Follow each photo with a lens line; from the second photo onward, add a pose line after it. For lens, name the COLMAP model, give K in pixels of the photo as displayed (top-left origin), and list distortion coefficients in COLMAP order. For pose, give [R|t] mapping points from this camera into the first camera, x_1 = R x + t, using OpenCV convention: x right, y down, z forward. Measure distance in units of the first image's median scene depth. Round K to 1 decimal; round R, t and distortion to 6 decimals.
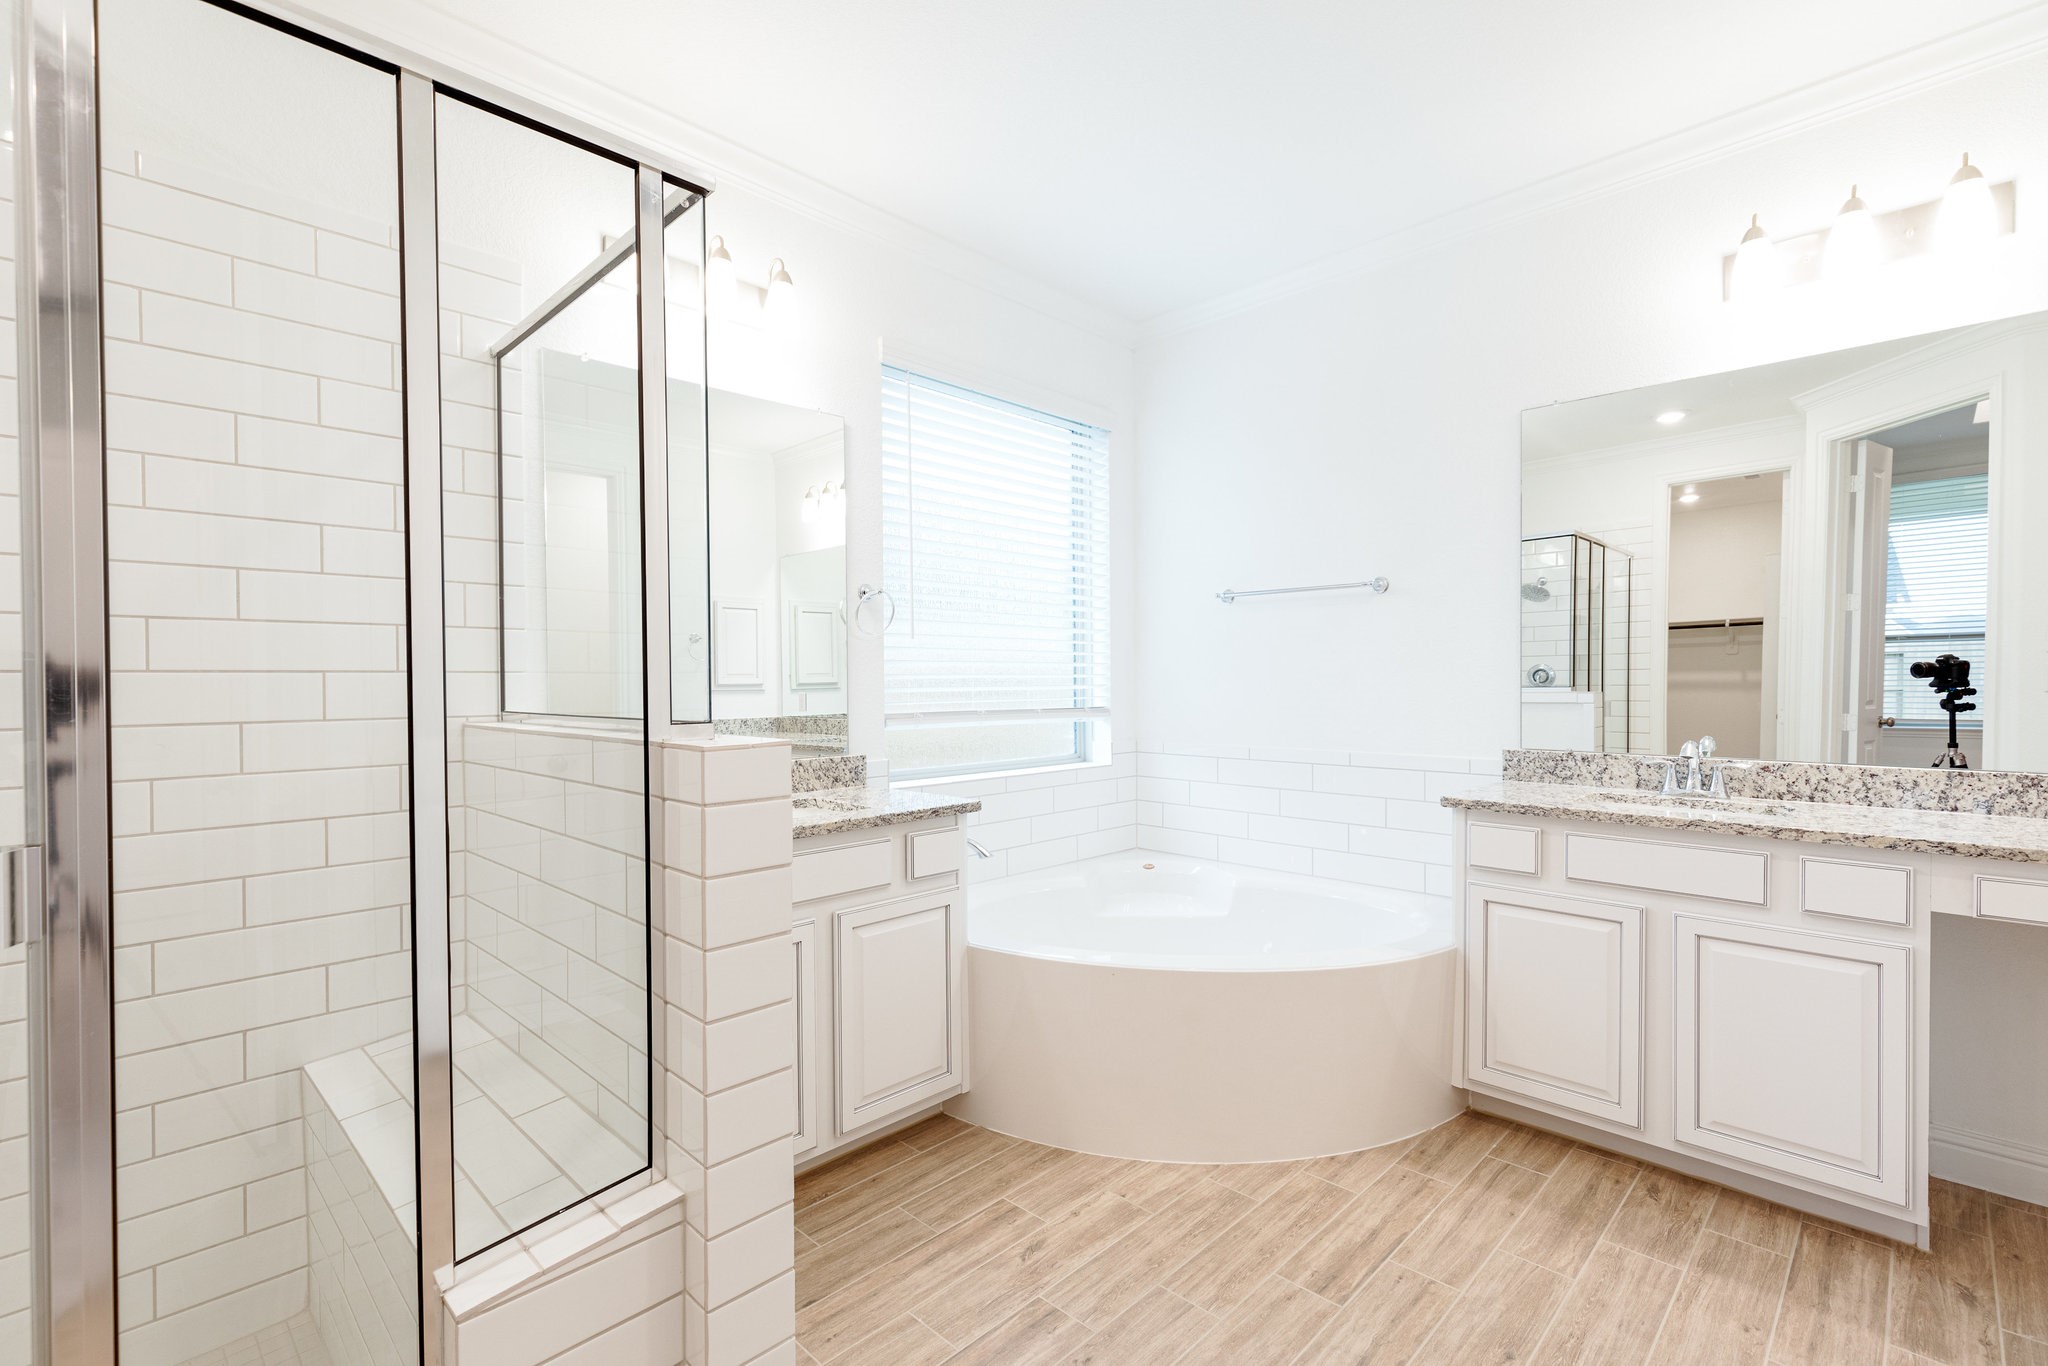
lens RADIAL K [[918.4, 0, 1010.6], [0, 918.4, 688.1], [0, 0, 1]] dist [0.009733, -0.002069]
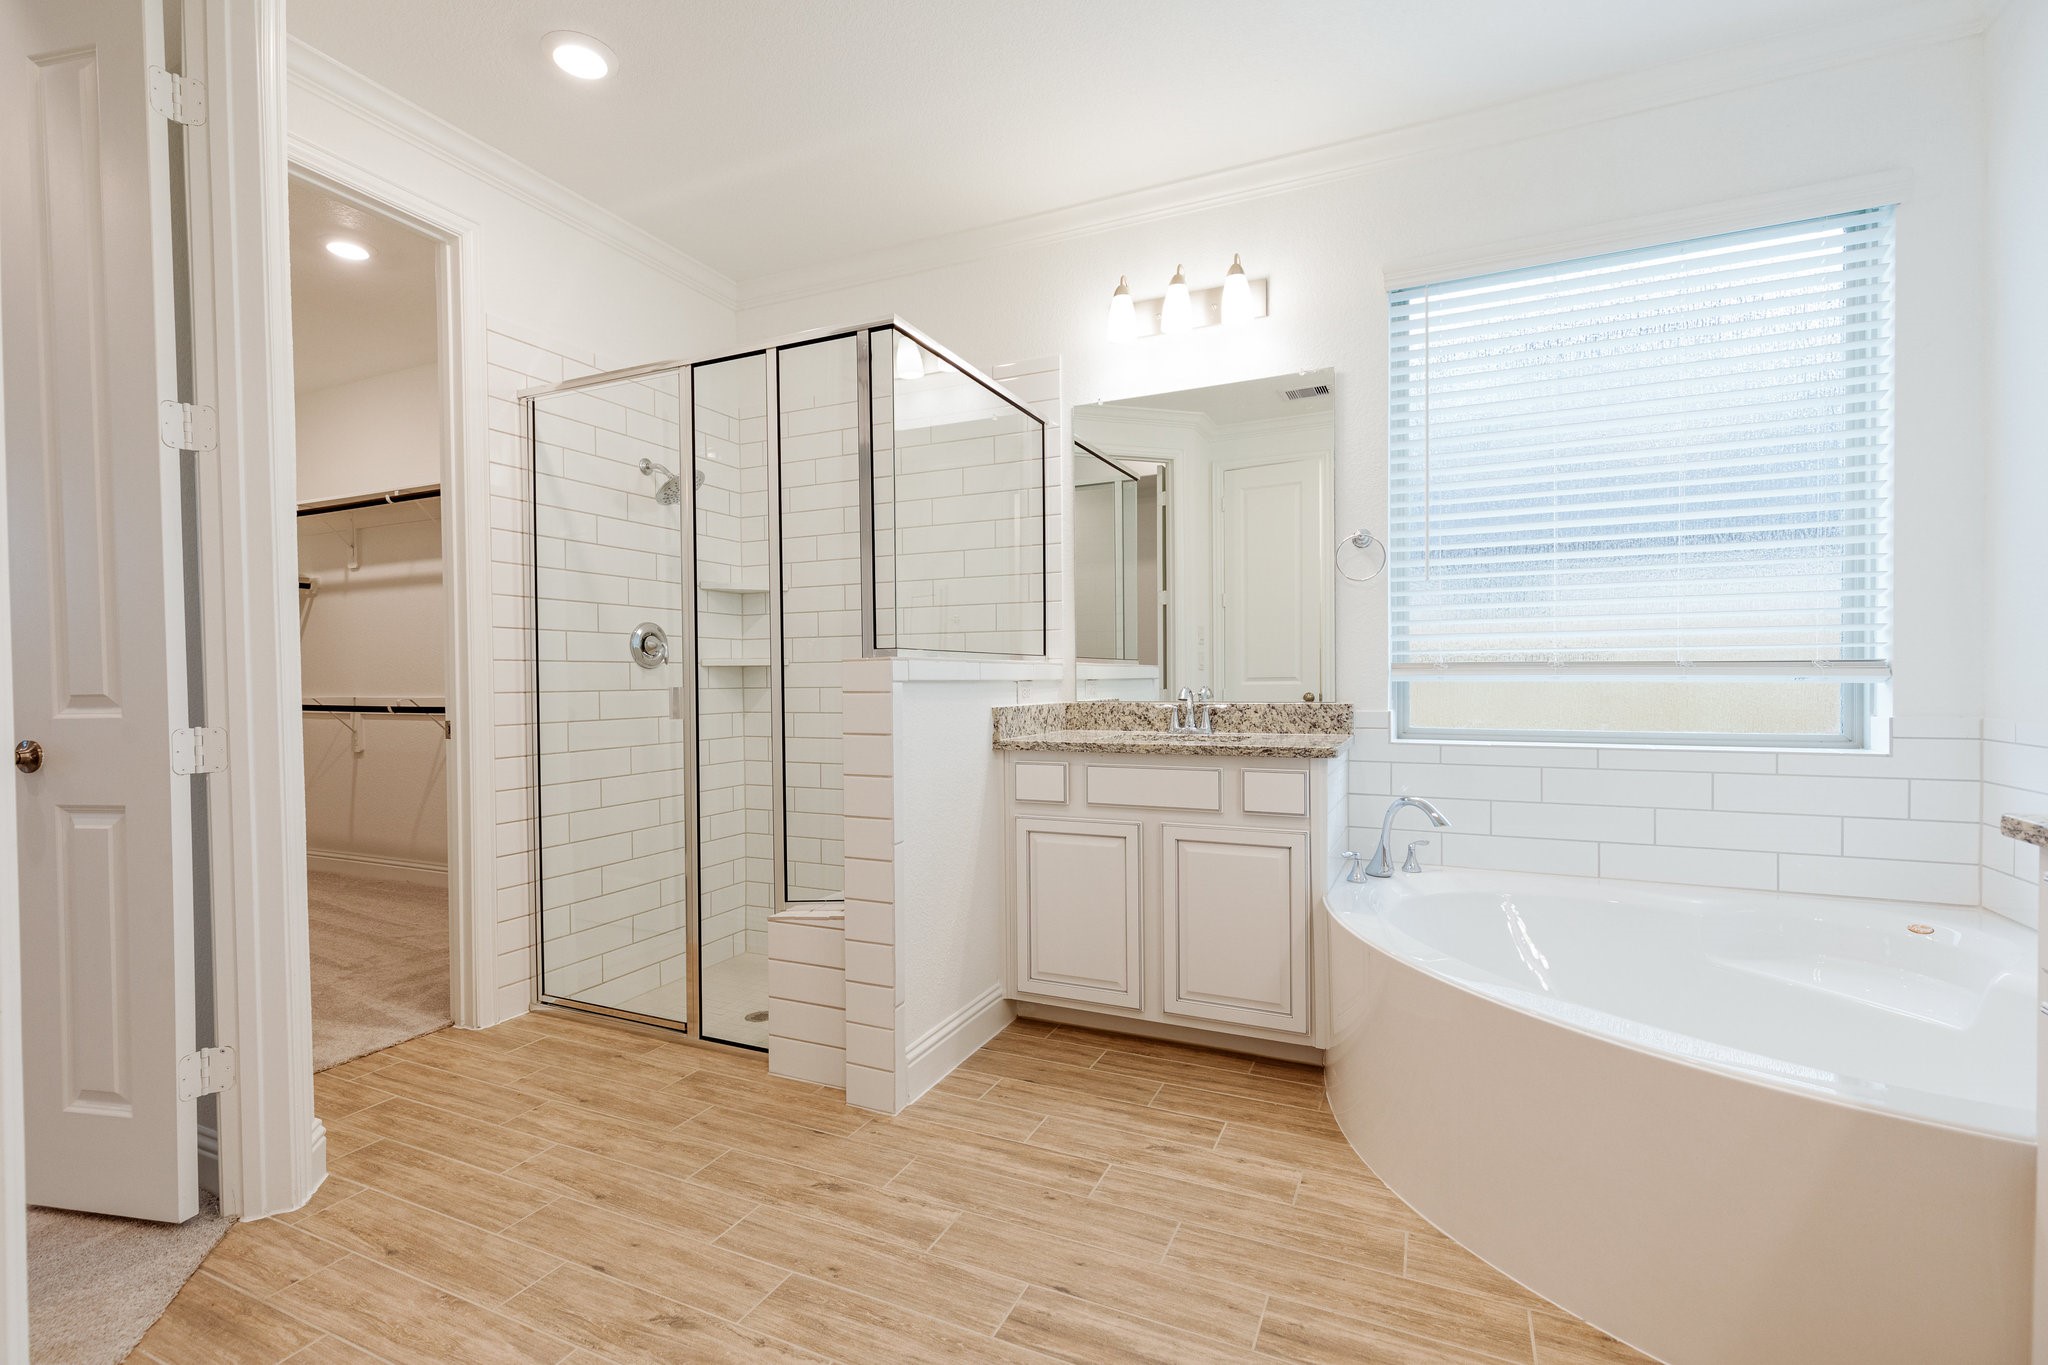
lens RADIAL K [[918.4, 0, 1002.2], [0, 918.4, 685.7], [0, 0, 1]] dist [0.009733, -0.002069]
pose [[0.337559, 0.013838, -0.941203, 0.814787], [-0.004256, 0.999904, 0.013175, 0.052776], [0.941295, -0.000441, 0.337585, 0.396930]]
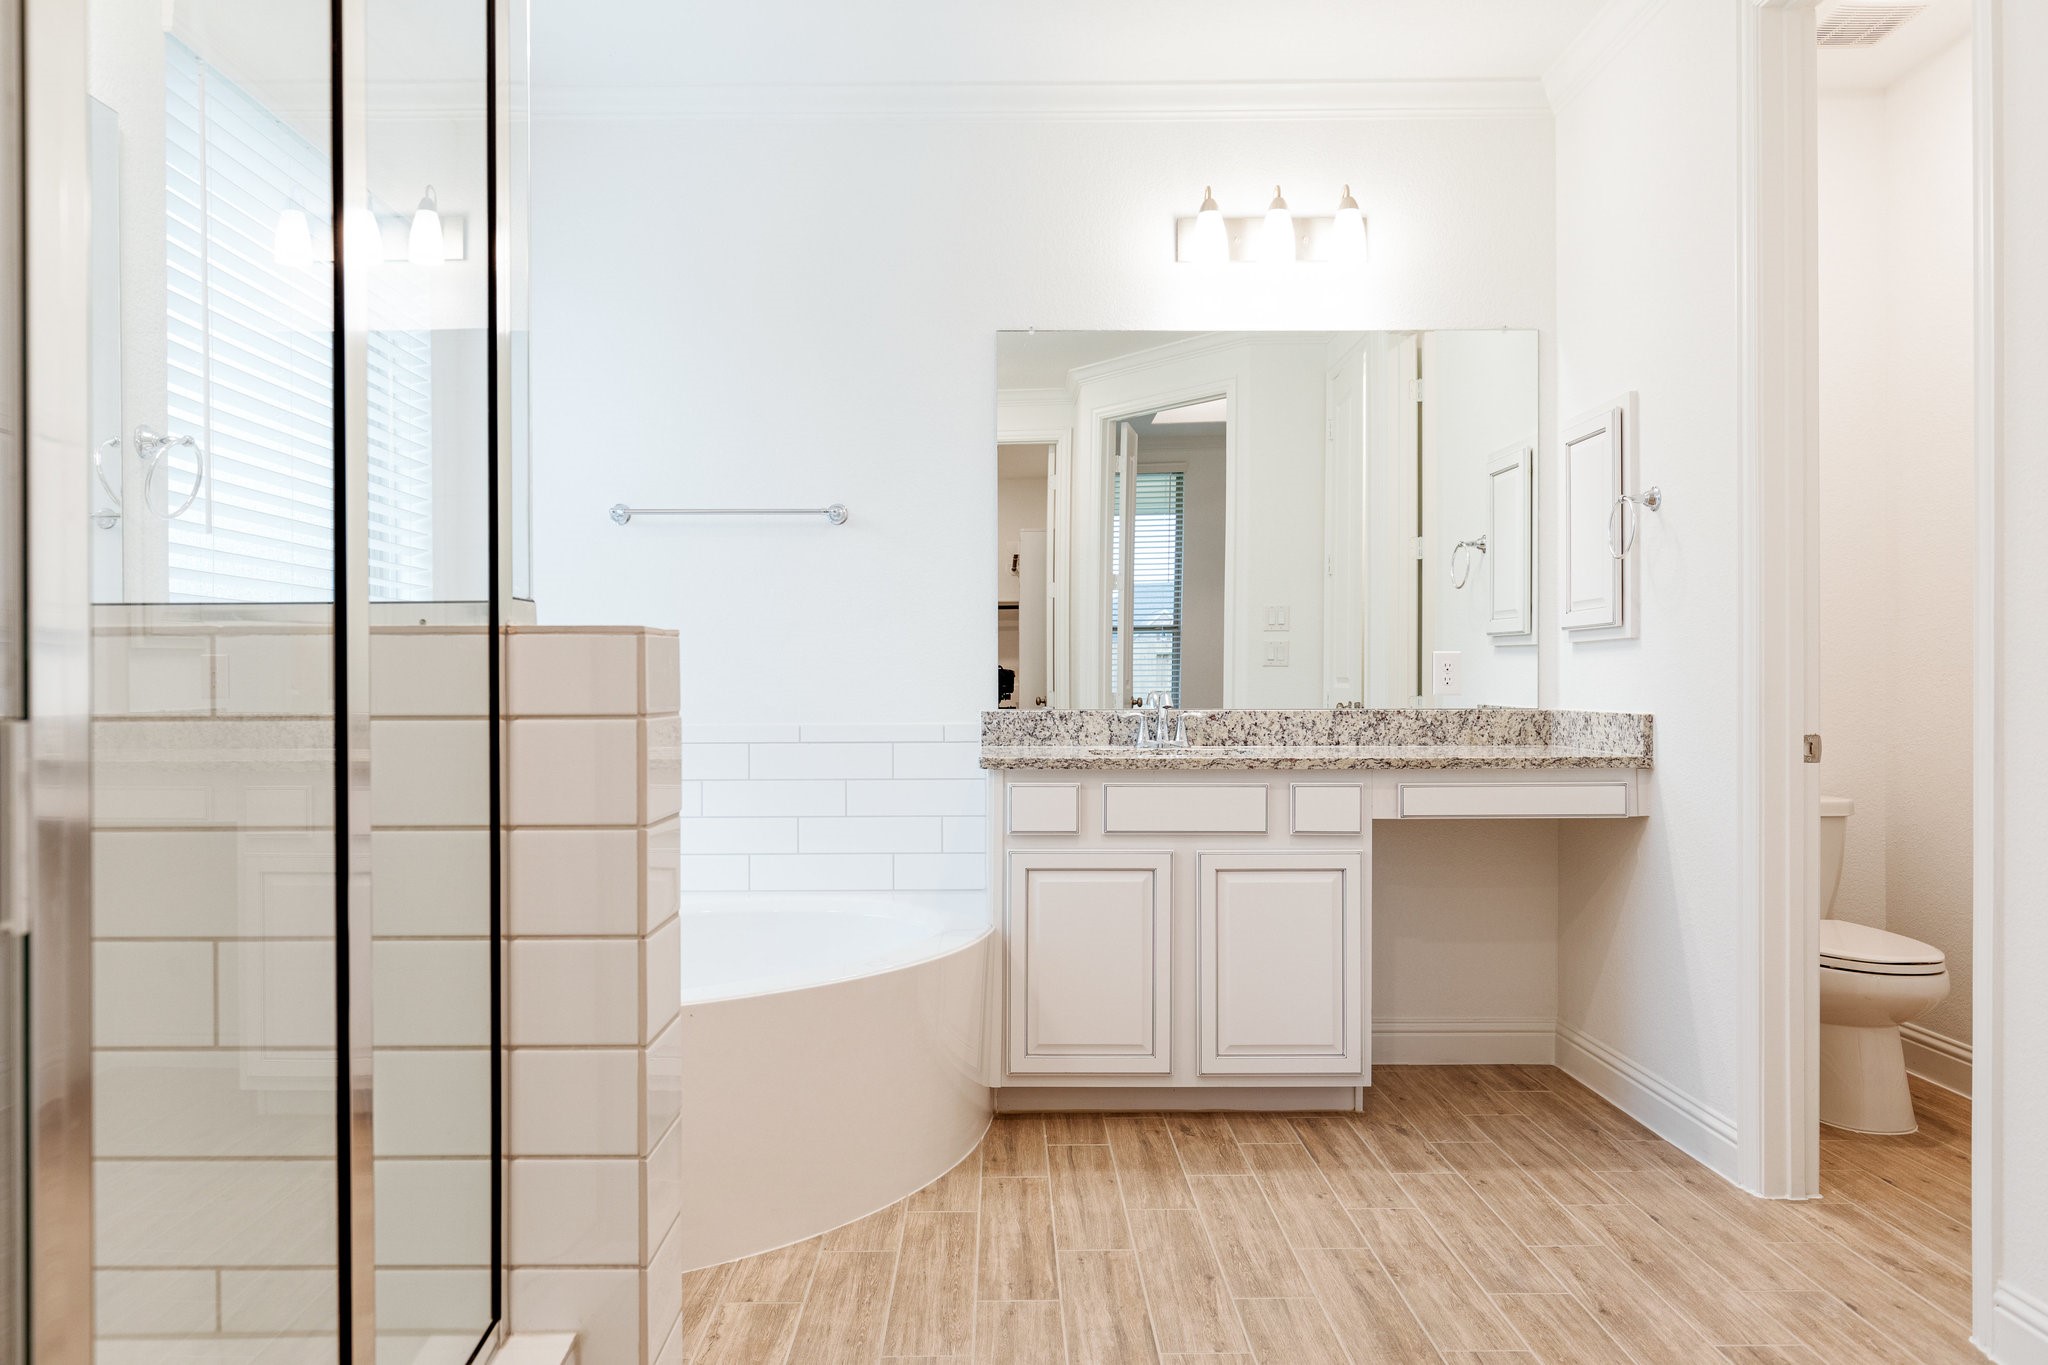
lens RADIAL K [[1403.0, 0, 1012.2], [0, 1403.0, 676.8], [0, 0, 1]] dist [0.006975, -0.008372]
pose [[0.700039, 0.003743, 0.714095, -0.505372], [0.005356, 0.999931, -0.010491, 0.061451], [-0.714084, 0.011169, 0.699971, 0.054567]]
